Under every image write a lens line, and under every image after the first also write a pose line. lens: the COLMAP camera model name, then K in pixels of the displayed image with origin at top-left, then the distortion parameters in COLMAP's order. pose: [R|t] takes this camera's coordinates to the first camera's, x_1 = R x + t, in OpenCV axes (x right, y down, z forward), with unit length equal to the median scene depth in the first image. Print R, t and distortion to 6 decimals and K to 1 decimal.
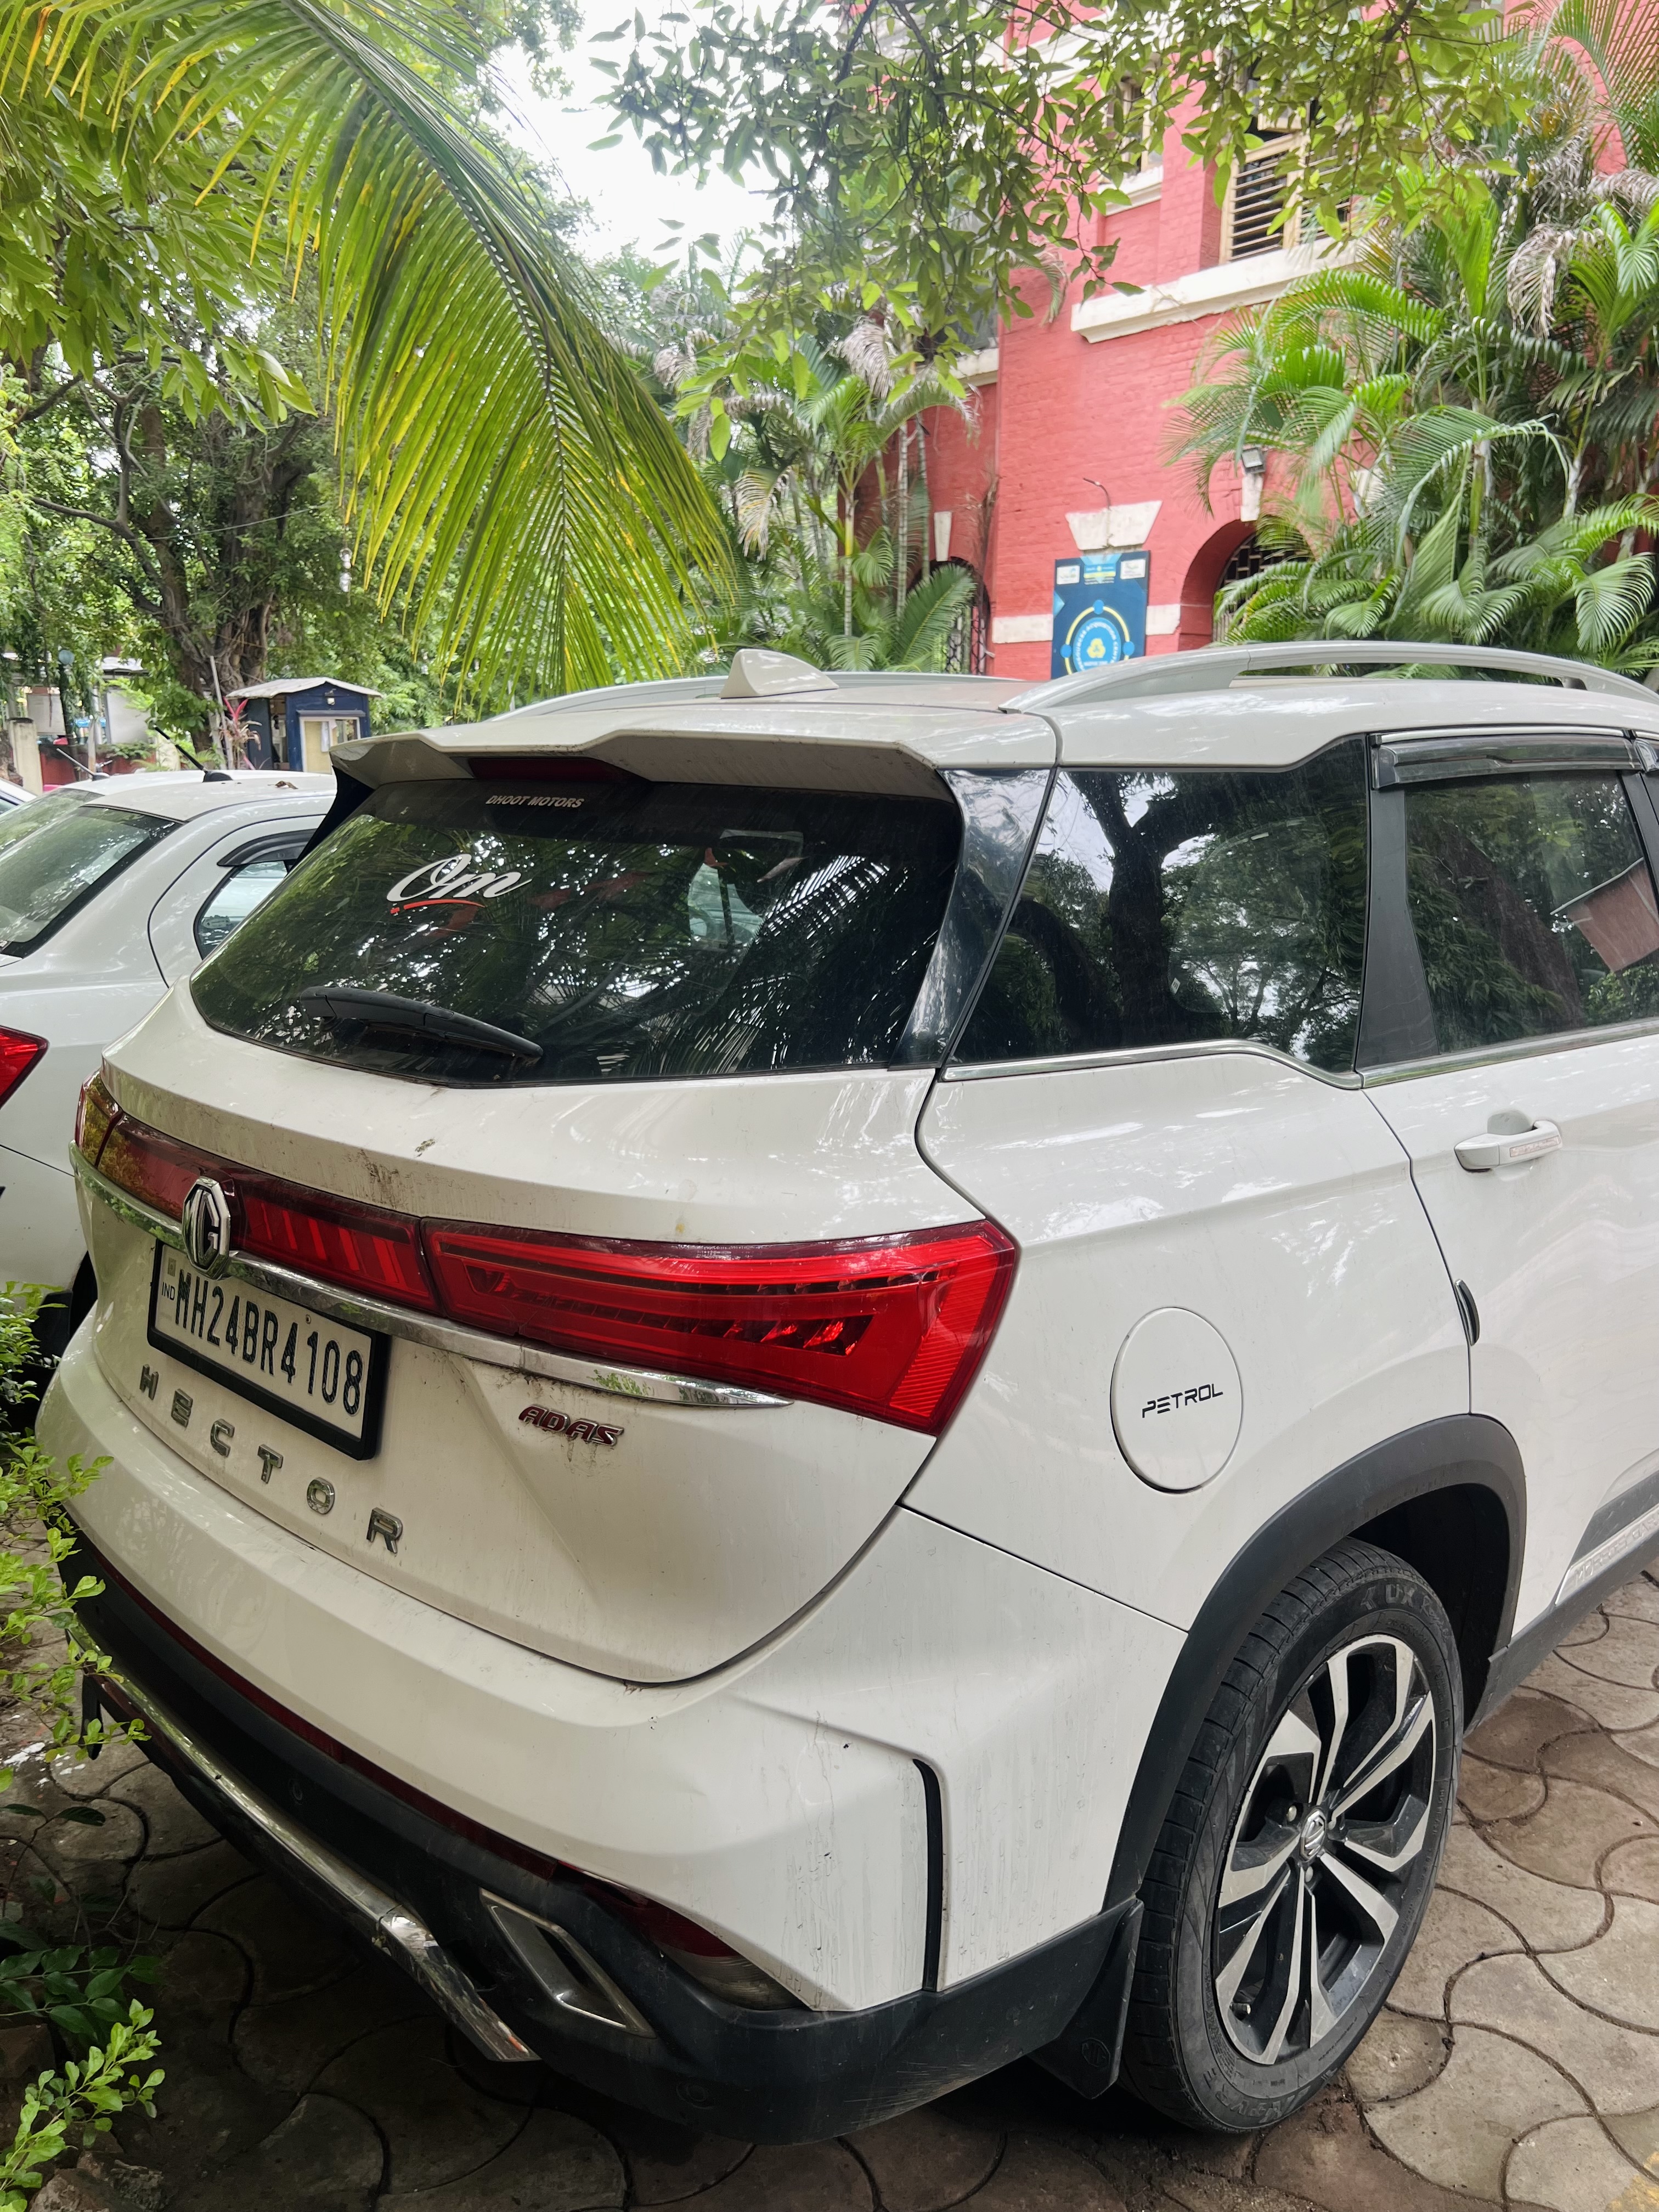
lens RADIAL K [[1656.4, 0, 830.4], [0, 1656.4, 1110.2], [0, 0, 1]] dist [0.024315, -0.018757]
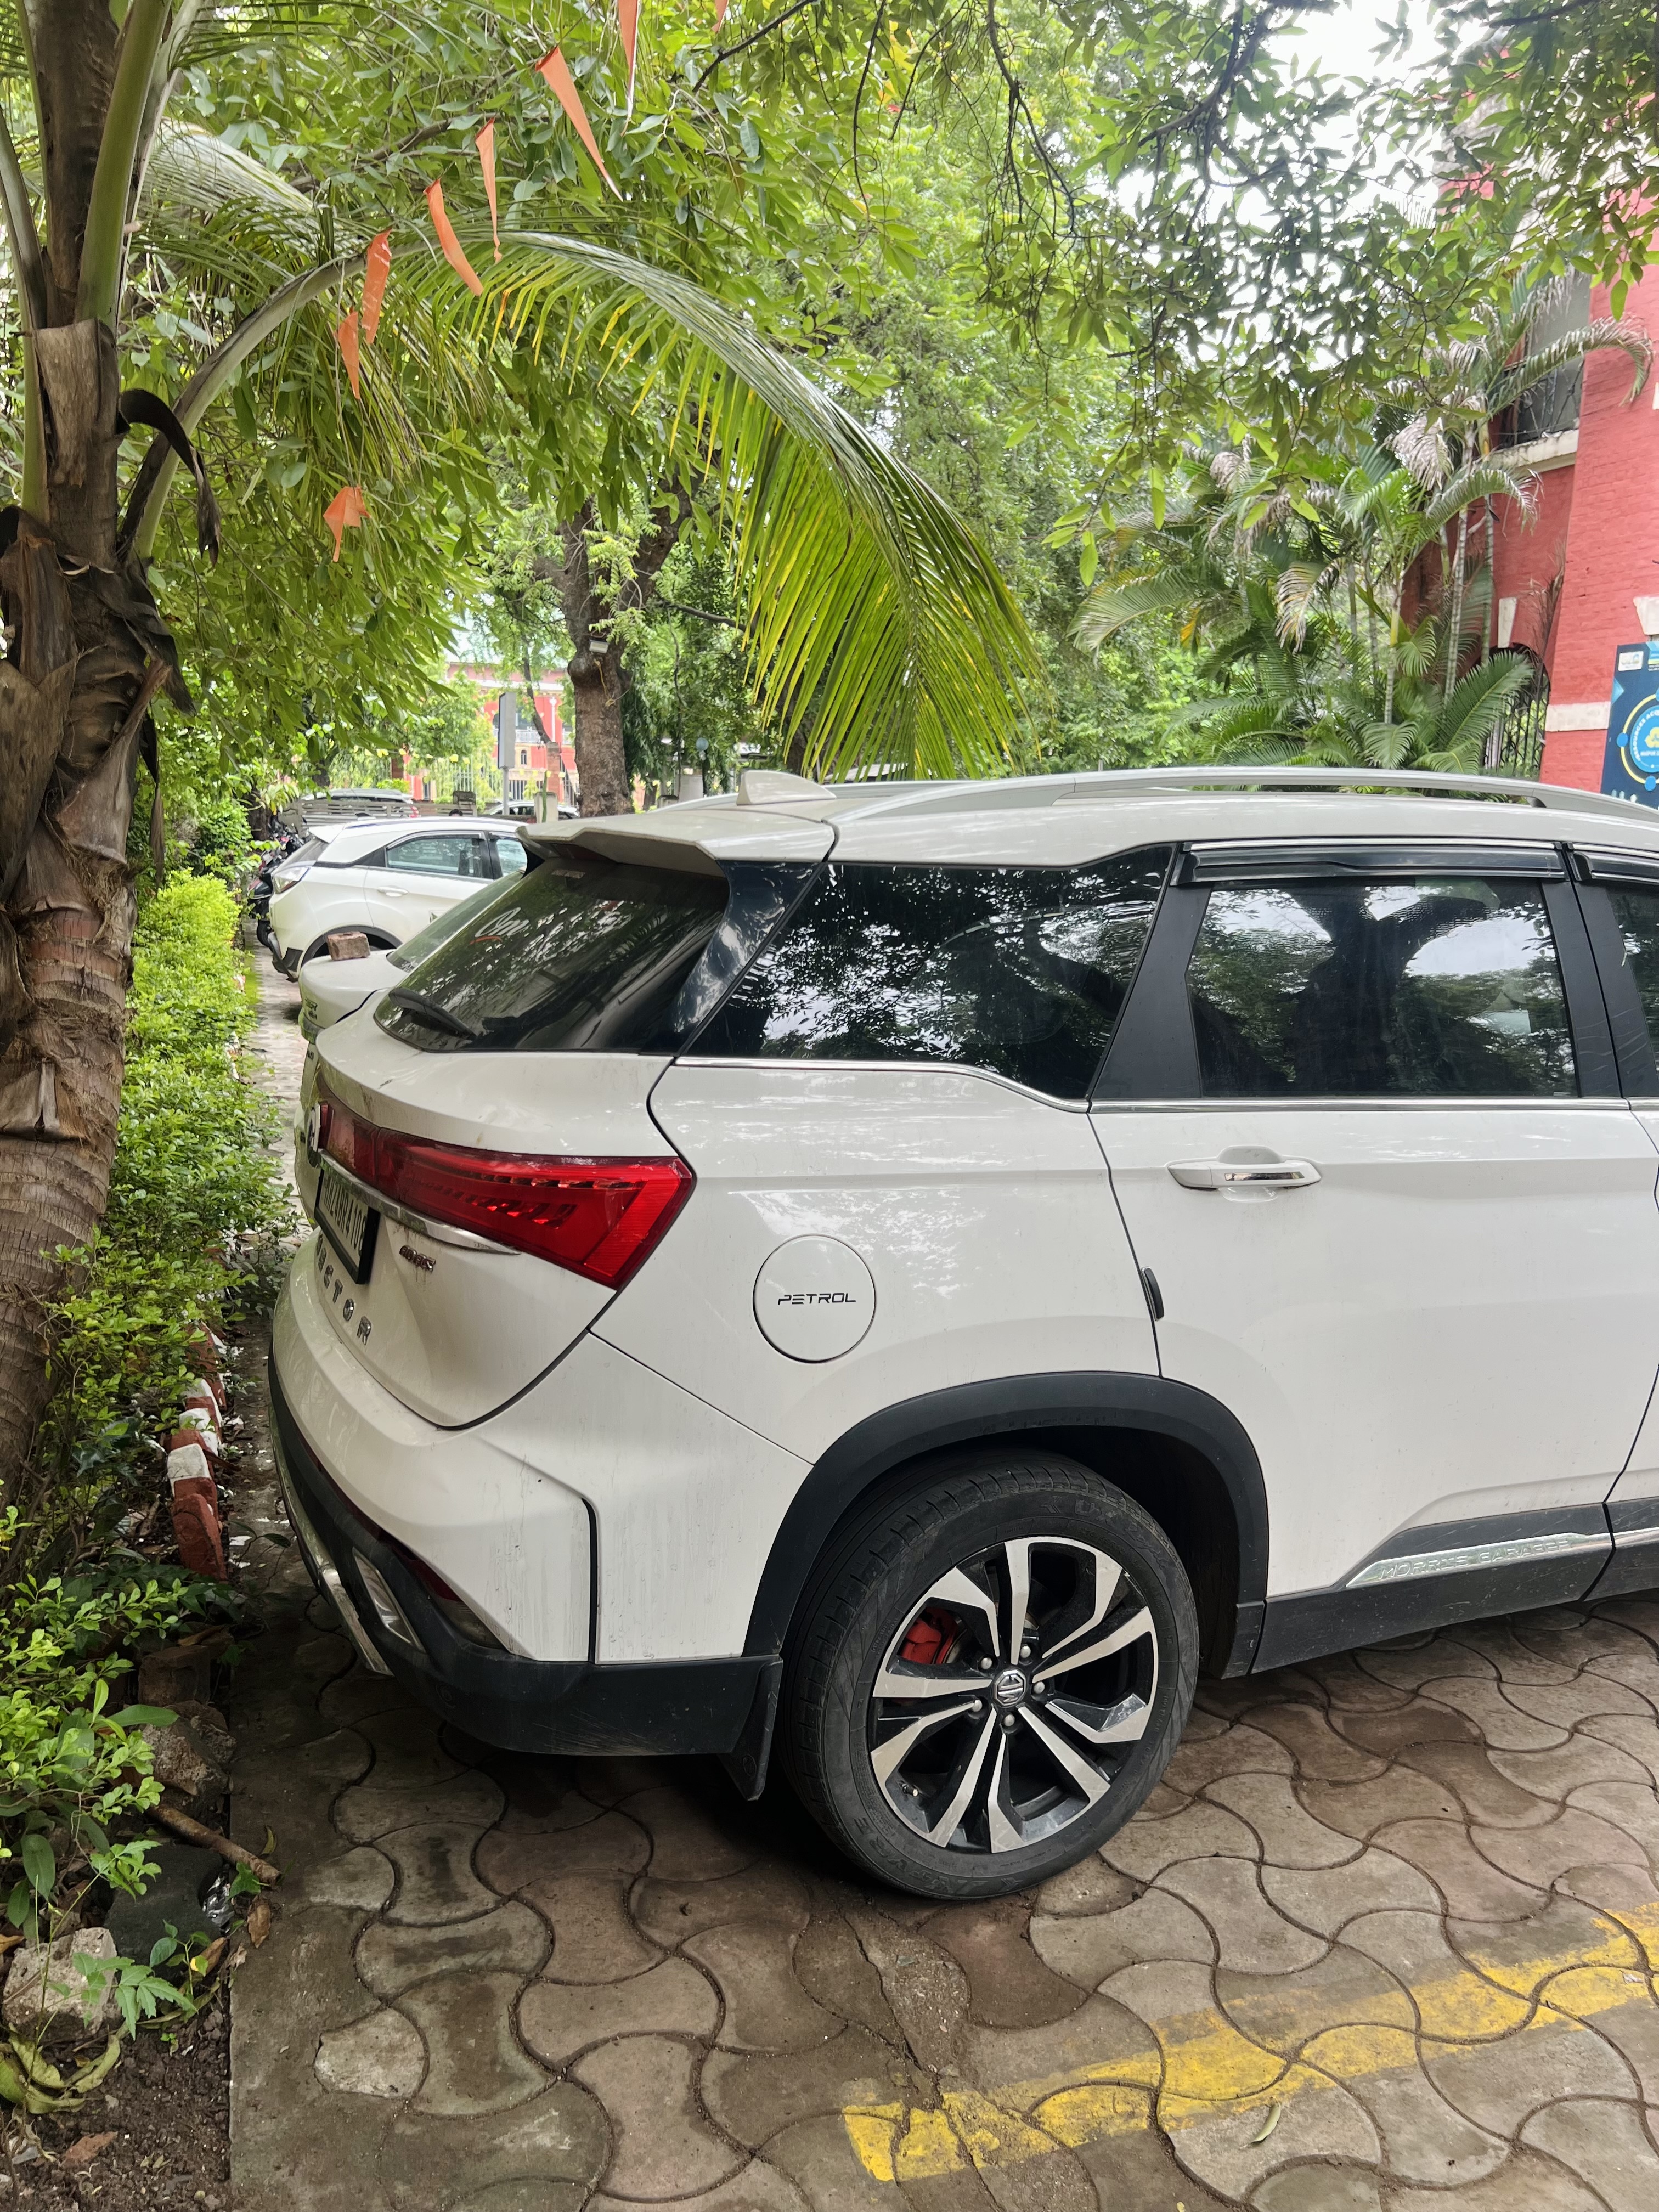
lens RADIAL K [[1656.4, 0, 824.9], [0, 1656.4, 1105.6], [0, 0, 1]] dist [0.024315, -0.018757]
pose [[0.933630, 0.079973, -0.349199, 0.562760], [-0.097032, 0.994779, -0.031606, 0.041506], [0.344848, 0.063392, 0.936515, -0.279000]]
